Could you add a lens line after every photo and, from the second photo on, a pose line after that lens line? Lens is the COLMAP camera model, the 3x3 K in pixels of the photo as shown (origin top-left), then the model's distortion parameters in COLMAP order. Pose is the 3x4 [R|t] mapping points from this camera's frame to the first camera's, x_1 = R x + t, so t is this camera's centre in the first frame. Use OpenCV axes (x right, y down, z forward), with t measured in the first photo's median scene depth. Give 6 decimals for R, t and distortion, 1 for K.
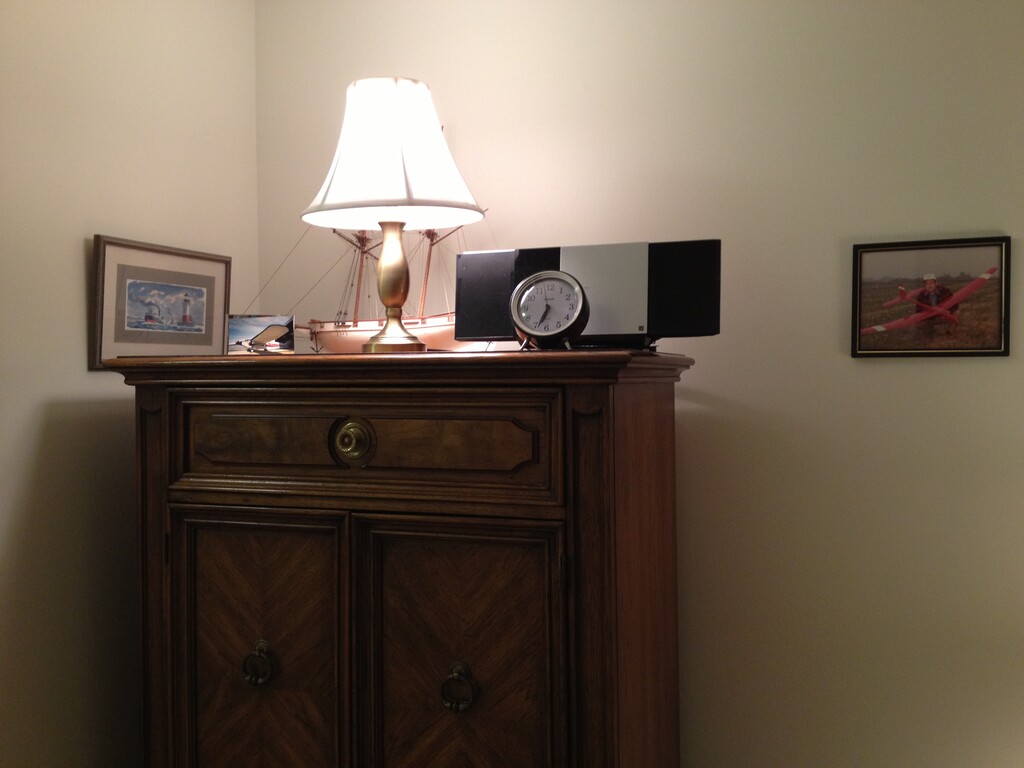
lens RADIAL K [[995.7, 0, 512.0], [0, 995.7, 384.0], [0, 0, 1]] dist [0.120895, -0.268236]
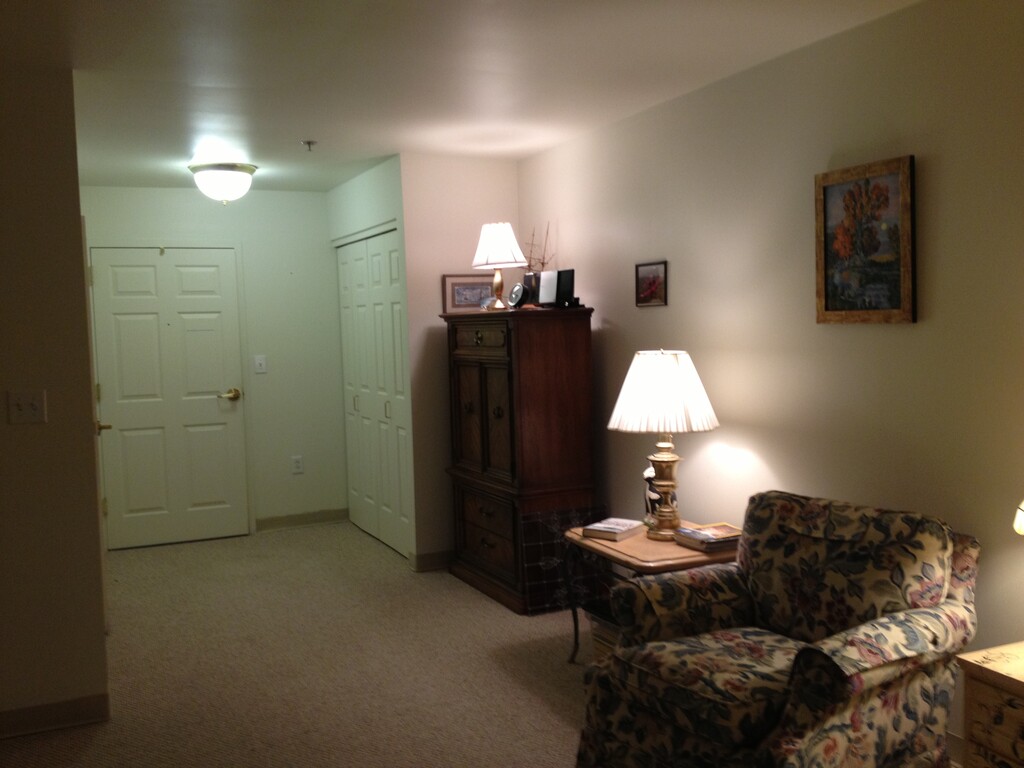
lens RADIAL K [[995.7, 0, 512.0], [0, 995.7, 384.0], [0, 0, 1]] dist [0.120895, -0.268236]
pose [[0.731964, 0.025175, -0.680878, 1.968121], [0.023585, 0.997782, 0.062246, 0.005774], [0.680935, -0.061620, 0.729747, -1.209663]]
